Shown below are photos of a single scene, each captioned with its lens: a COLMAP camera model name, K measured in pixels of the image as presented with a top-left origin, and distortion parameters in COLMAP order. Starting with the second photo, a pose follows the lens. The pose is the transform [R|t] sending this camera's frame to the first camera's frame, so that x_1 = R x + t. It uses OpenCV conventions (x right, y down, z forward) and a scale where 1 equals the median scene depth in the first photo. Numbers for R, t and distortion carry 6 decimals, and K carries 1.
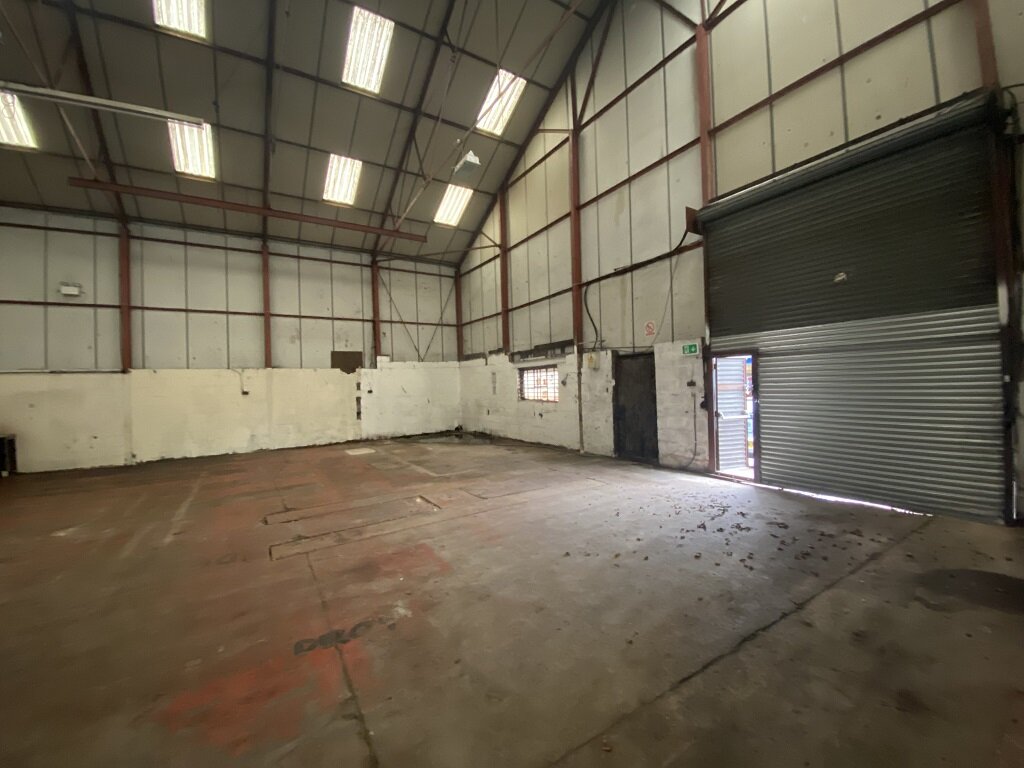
lens RADIAL K [[408.2, 0, 523.2], [0, 408.2, 393.2], [0, 0, 1]] dist [0.001565, -0.012182]
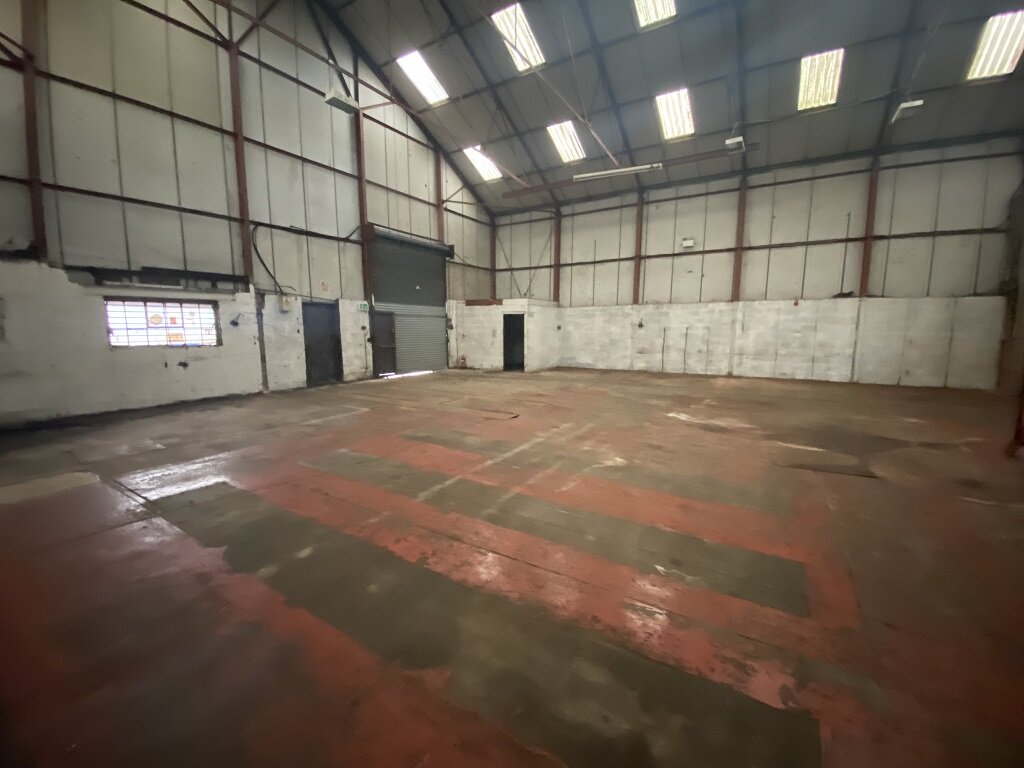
lens RADIAL K [[408.2, 0, 511.9], [0, 408.2, 382.9], [0, 0, 1]] dist [0.001565, -0.012182]
pose [[-0.420275, -0.087063, 0.903211, -0.968944], [0.032697, 0.993287, 0.110960, 0.025467], [-0.906808, 0.076166, -0.414606, 0.819179]]
